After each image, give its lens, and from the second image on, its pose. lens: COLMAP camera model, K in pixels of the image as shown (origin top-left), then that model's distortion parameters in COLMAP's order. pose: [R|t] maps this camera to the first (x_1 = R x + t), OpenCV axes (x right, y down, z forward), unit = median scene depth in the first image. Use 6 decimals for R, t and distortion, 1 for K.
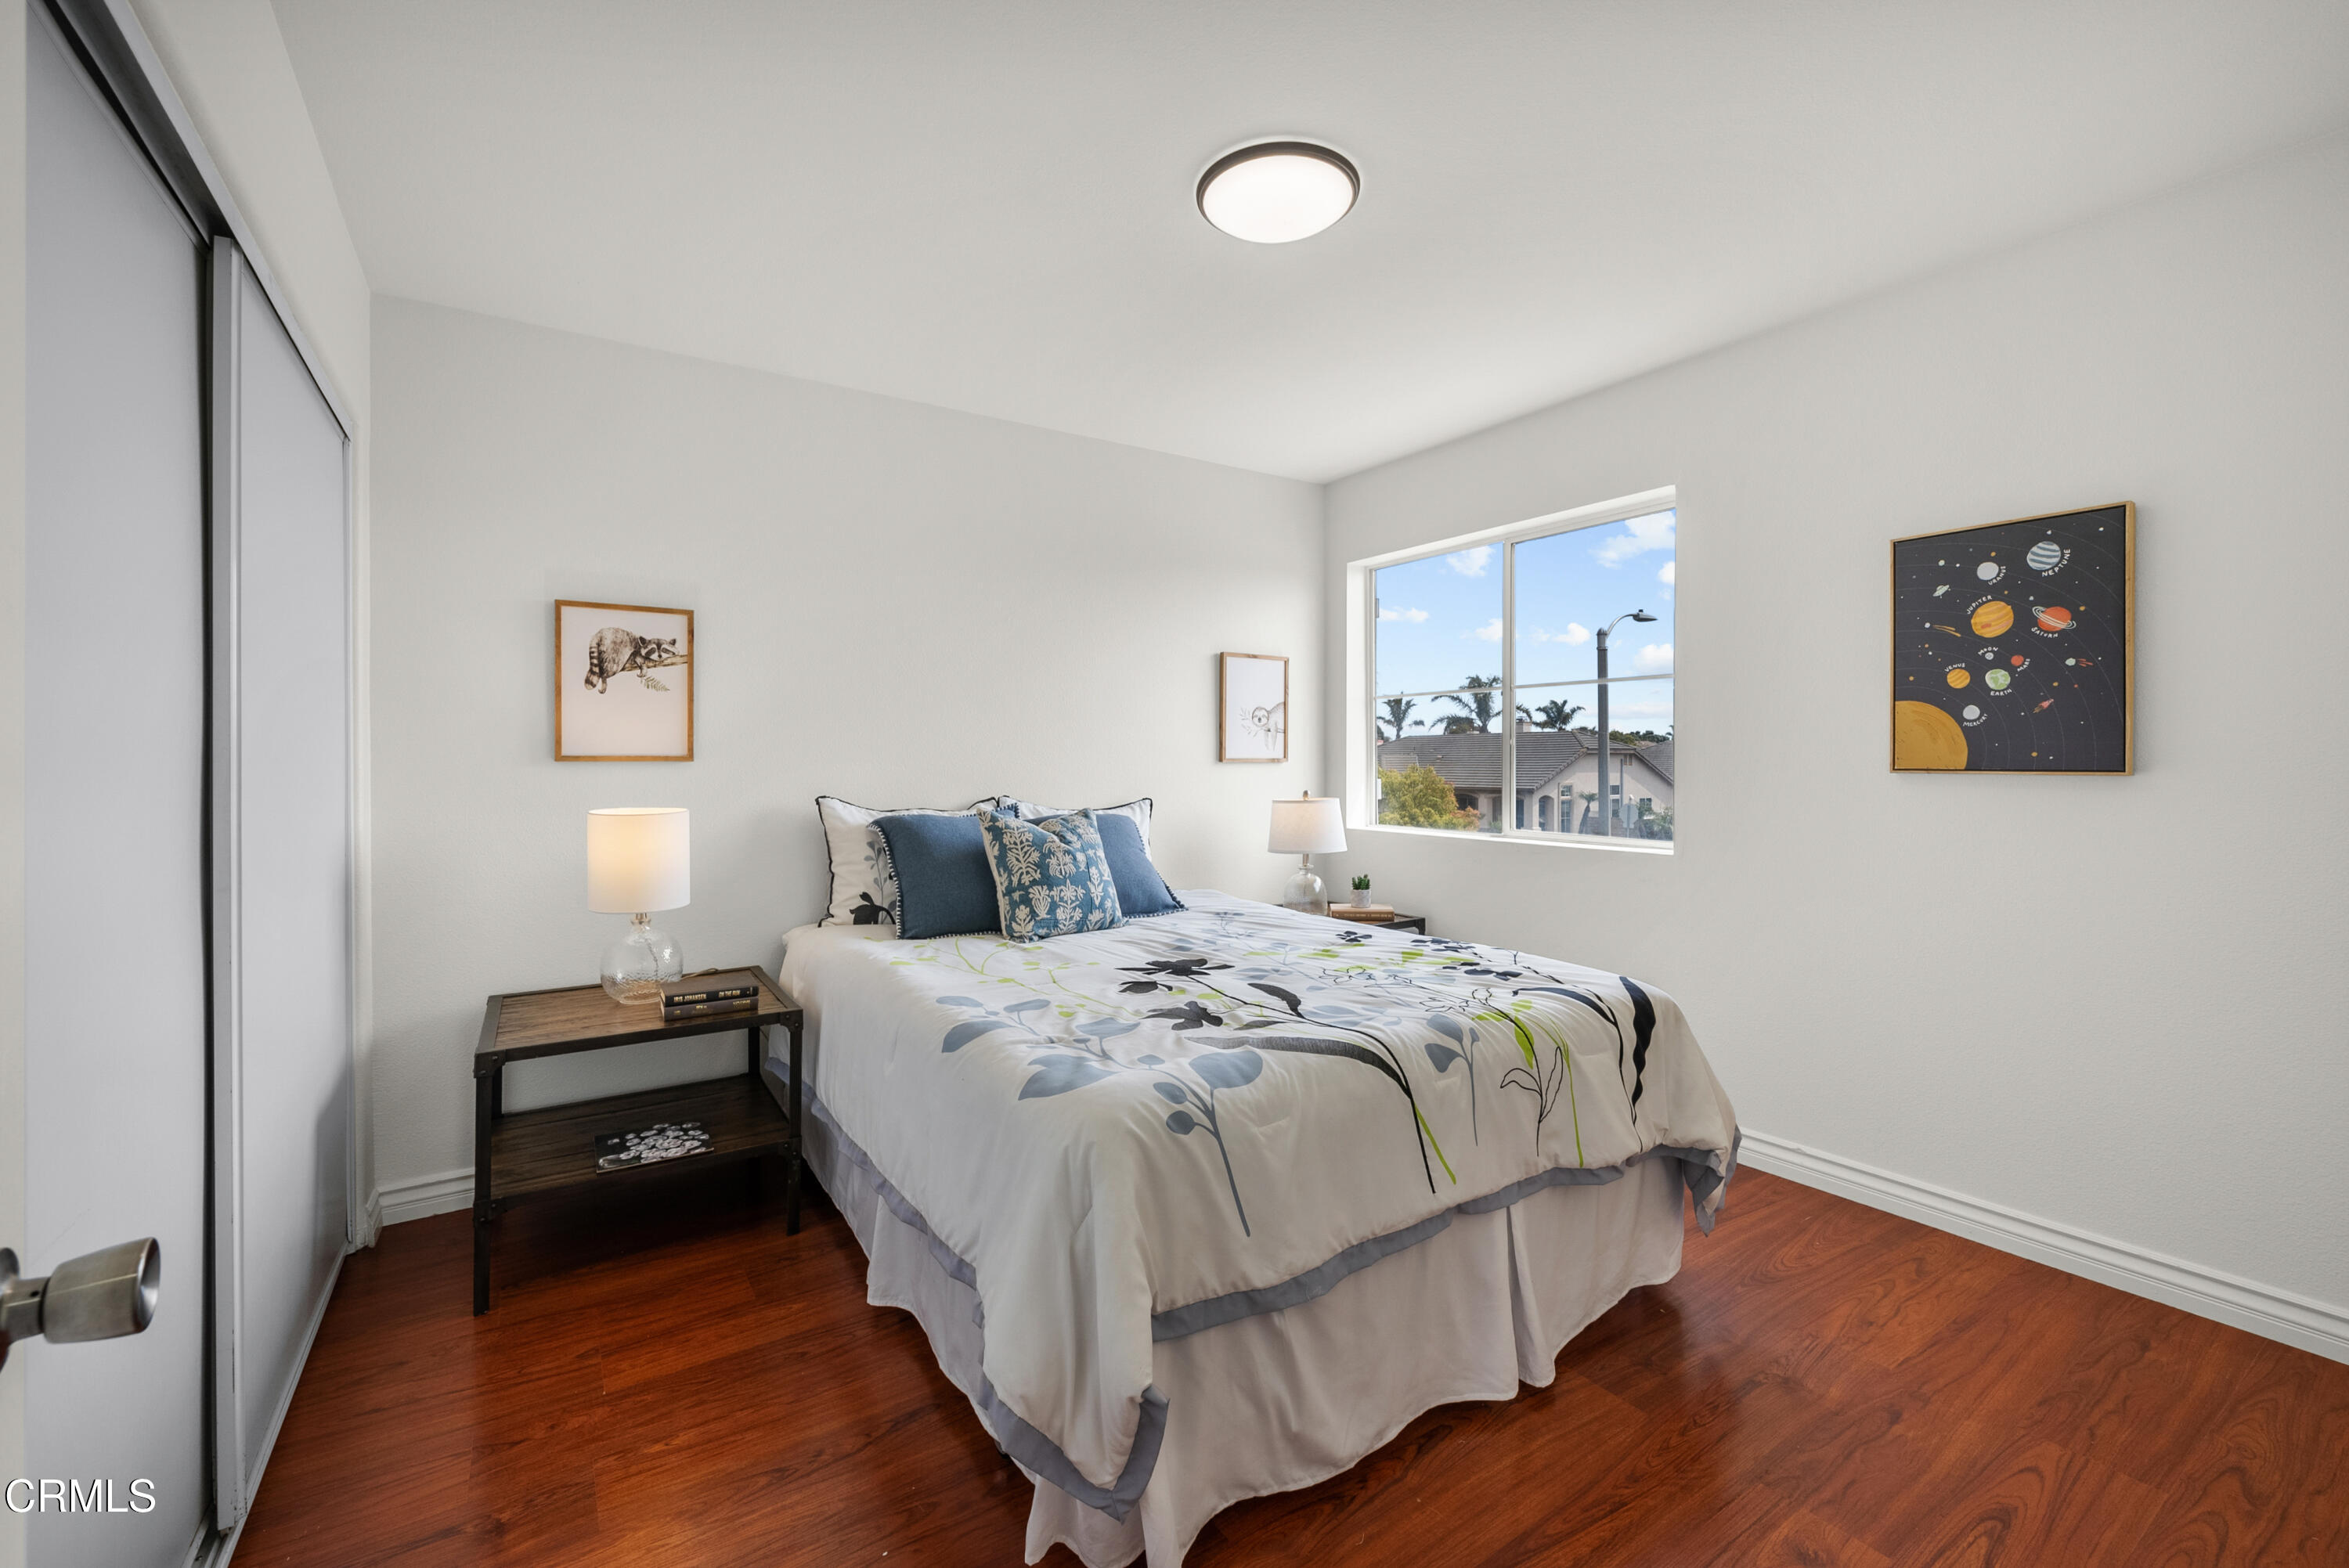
lens RADIAL K [[937.9, 0, 1174.6], [0, 937.9, 769.4], [0, 0, 1]] dist [-0.001495, 0.000248]
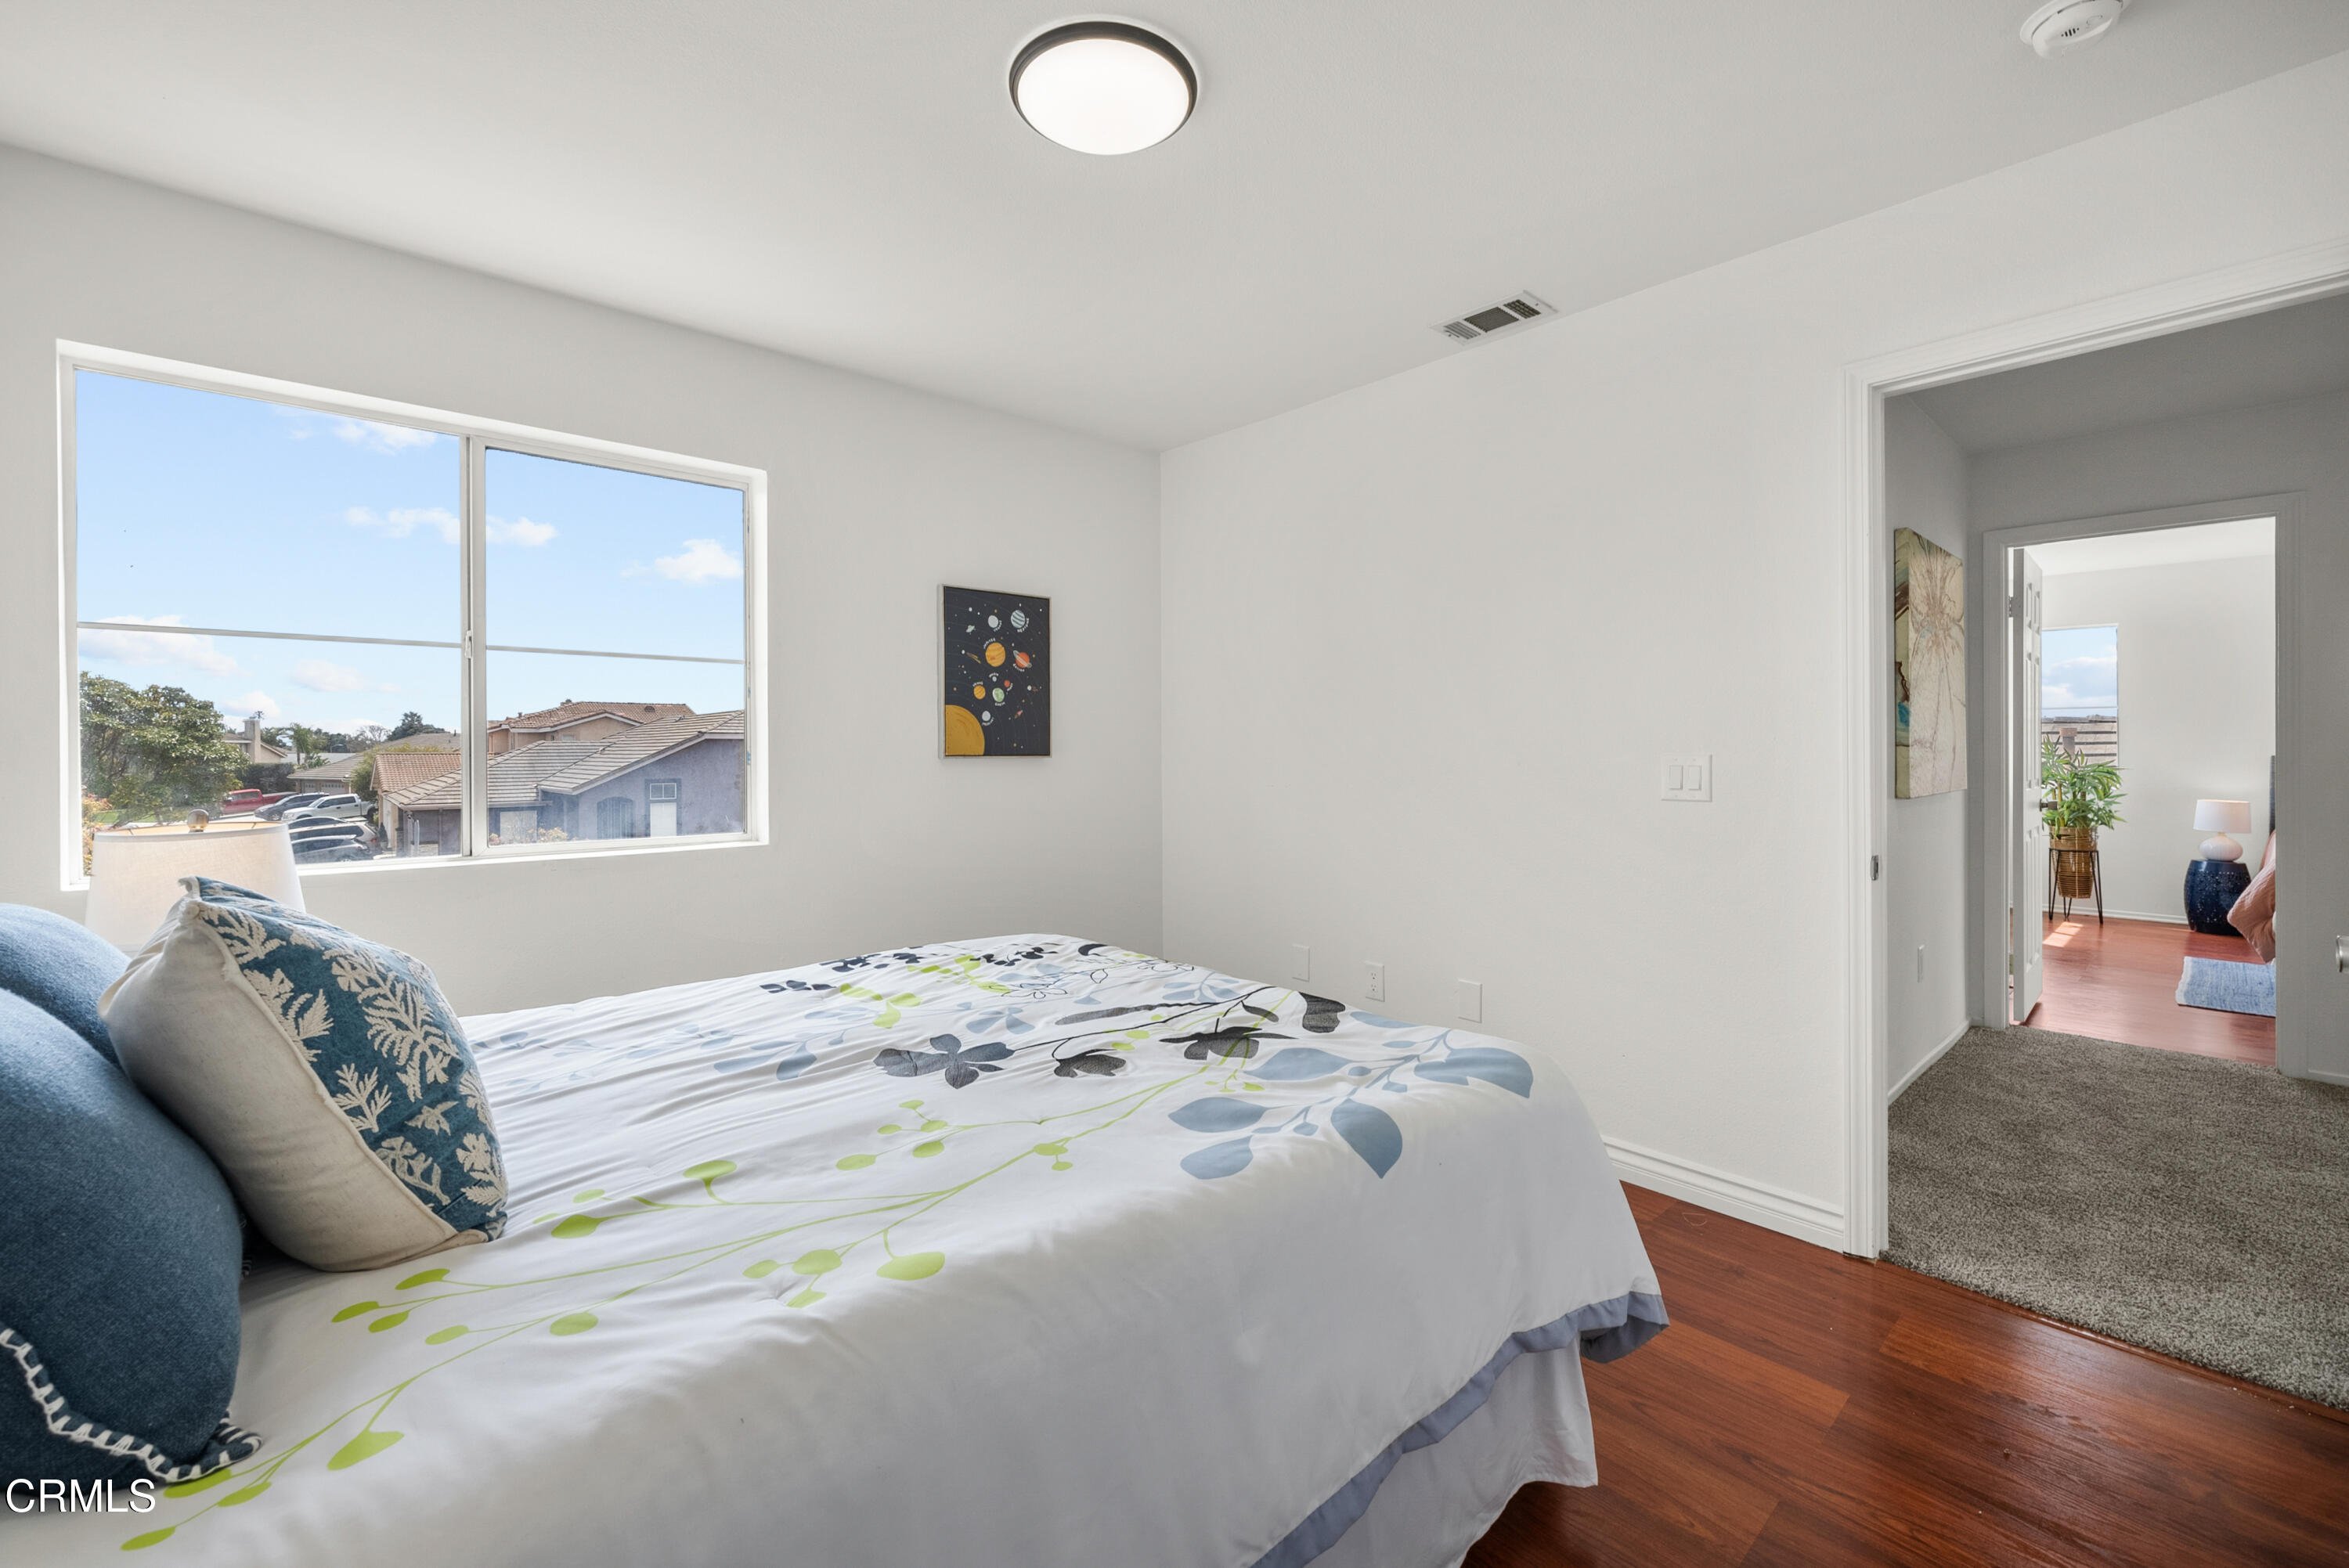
lens RADIAL K [[937.9, 0, 1176.0], [0, 937.9, 762.2], [0, 0, 1]] dist [-0.001495, 0.000248]
pose [[-0.110086, -0.012330, 0.993846, -0.647986], [0.013898, 0.999806, 0.013943, -0.005047], [-0.993825, 0.015348, -0.109894, 0.878407]]
